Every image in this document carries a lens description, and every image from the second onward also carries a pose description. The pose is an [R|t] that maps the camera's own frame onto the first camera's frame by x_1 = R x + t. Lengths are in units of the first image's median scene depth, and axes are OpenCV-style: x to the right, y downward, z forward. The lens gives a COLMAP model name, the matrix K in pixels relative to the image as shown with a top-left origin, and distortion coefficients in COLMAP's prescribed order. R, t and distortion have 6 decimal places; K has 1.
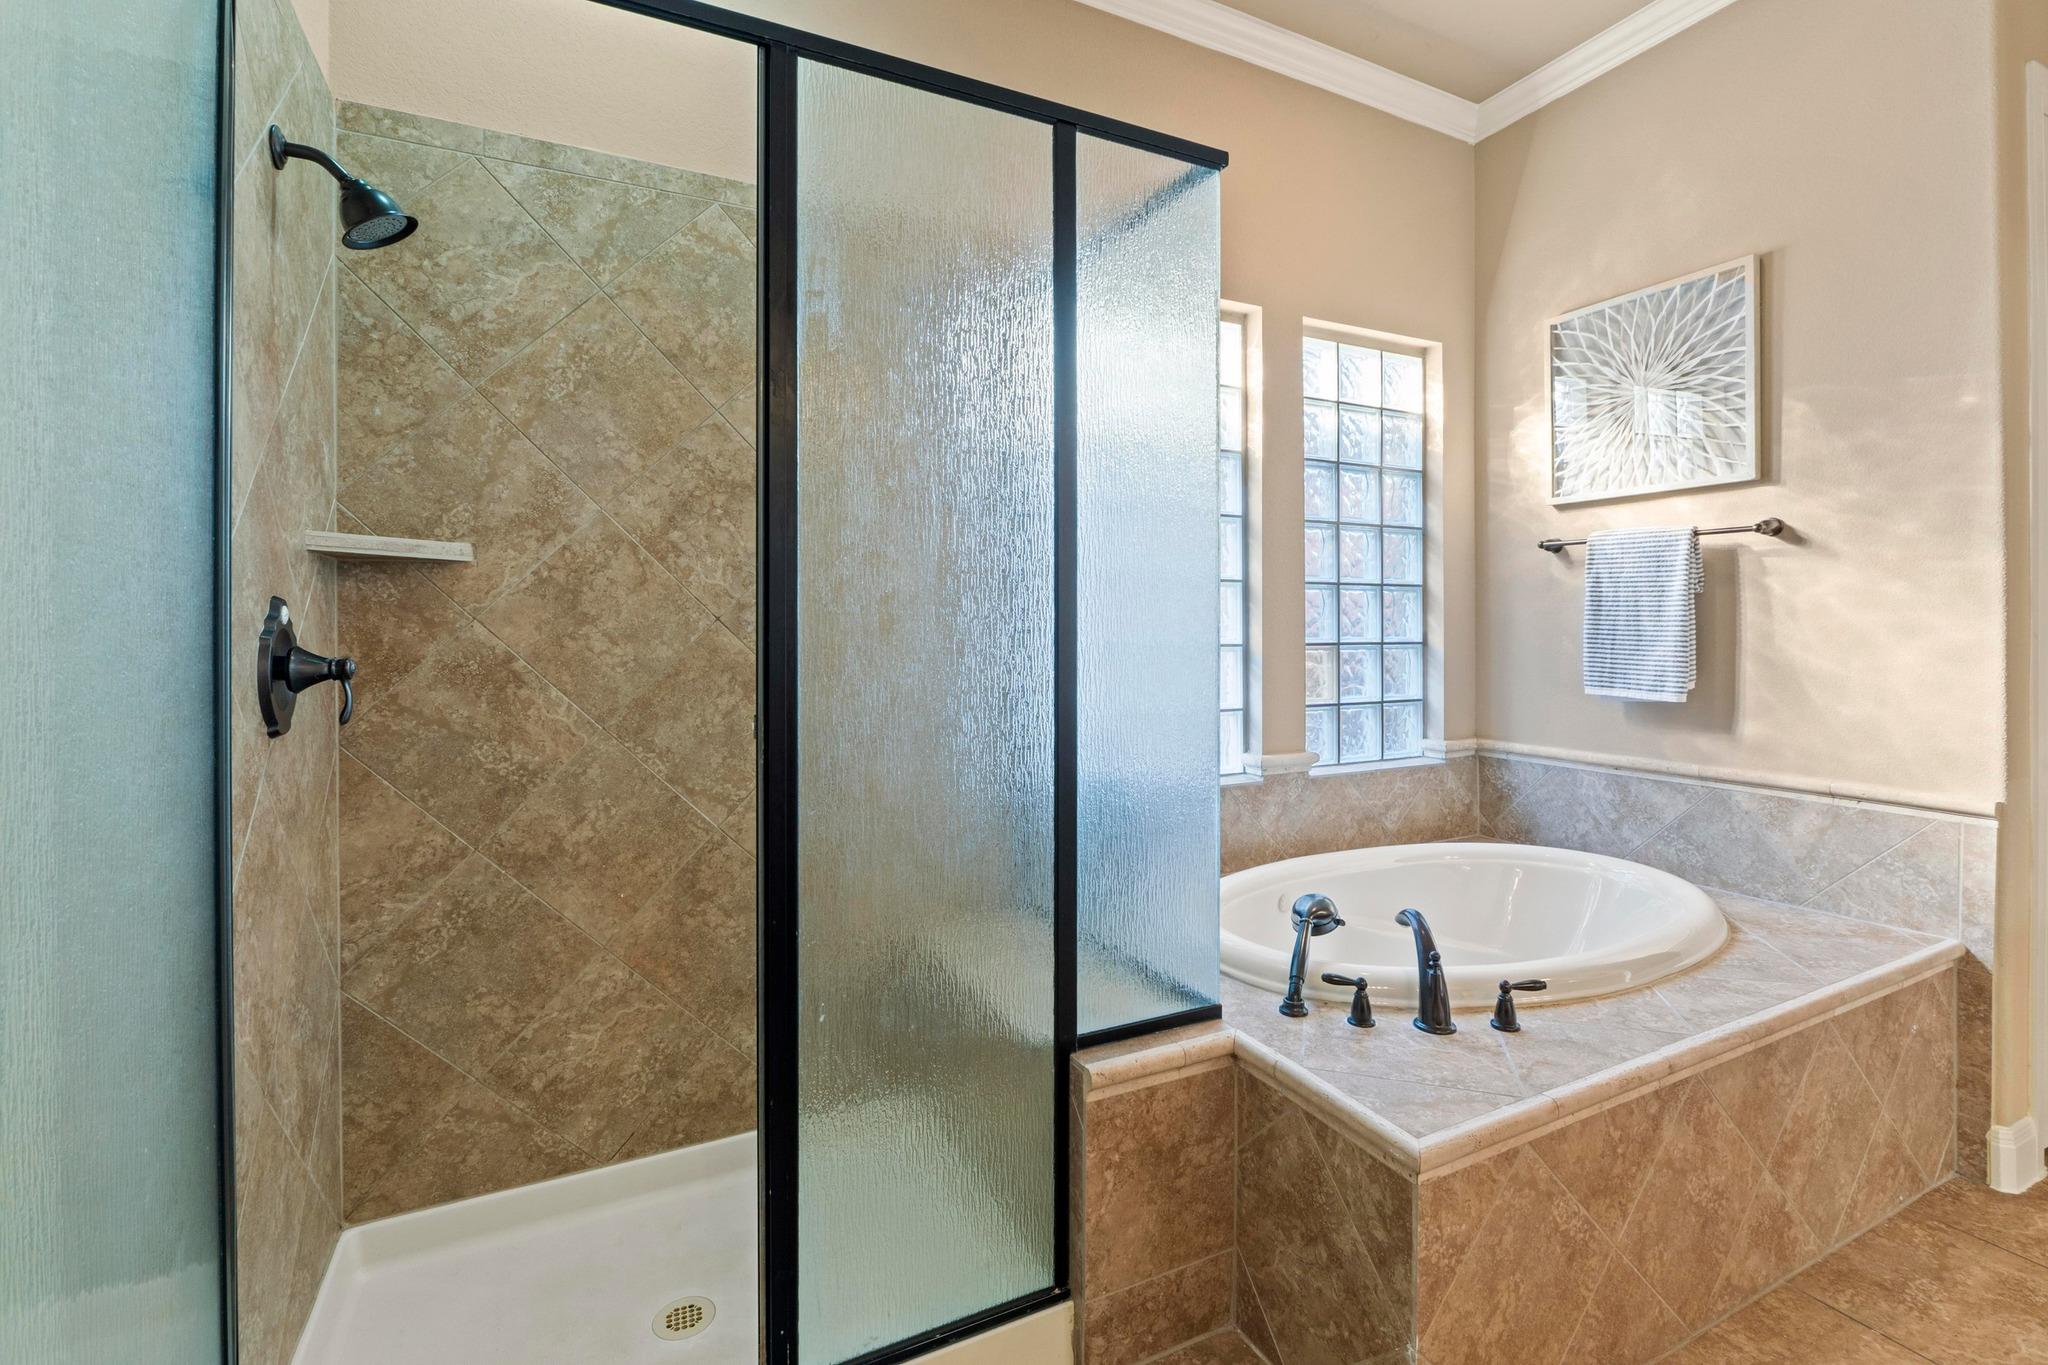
lens RADIAL K [[879.2, 0, 1104.1], [0, 879.2, 648.5], [0, 0, 1]] dist [-0.006428, 0.001169]
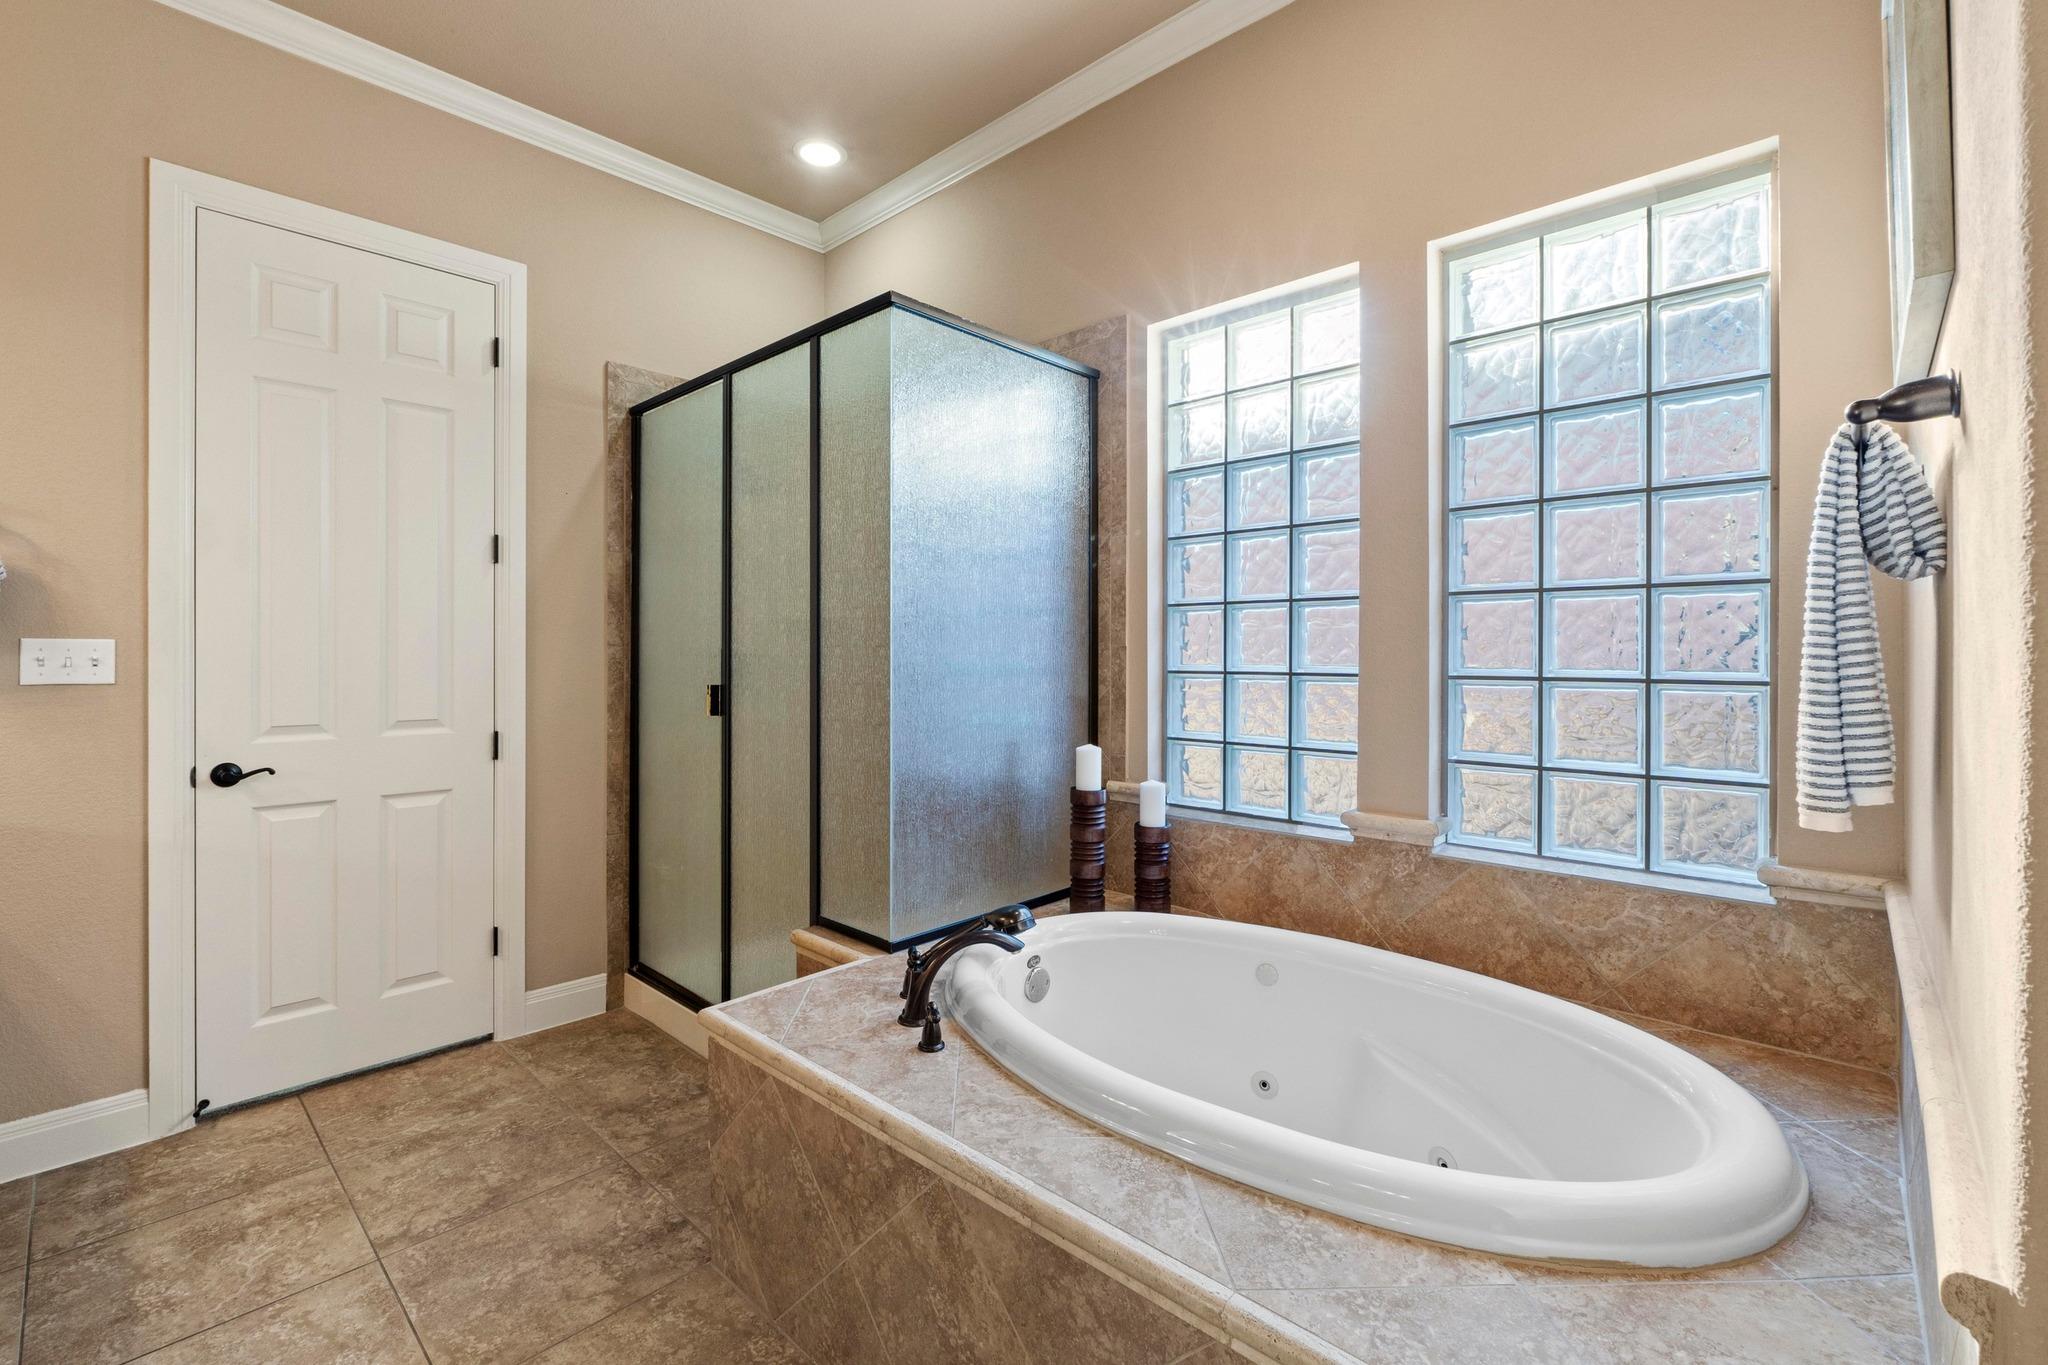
lens RADIAL K [[879.2, 0, 1007.2], [0, 879.2, 656.2], [0, 0, 1]] dist [-0.006428, 0.001169]
pose [[0.342273, 0.012393, -0.939519, 1.337897], [-0.022304, 0.999738, 0.005062, -0.028653], [0.939336, 0.019223, 0.342460, 0.672631]]
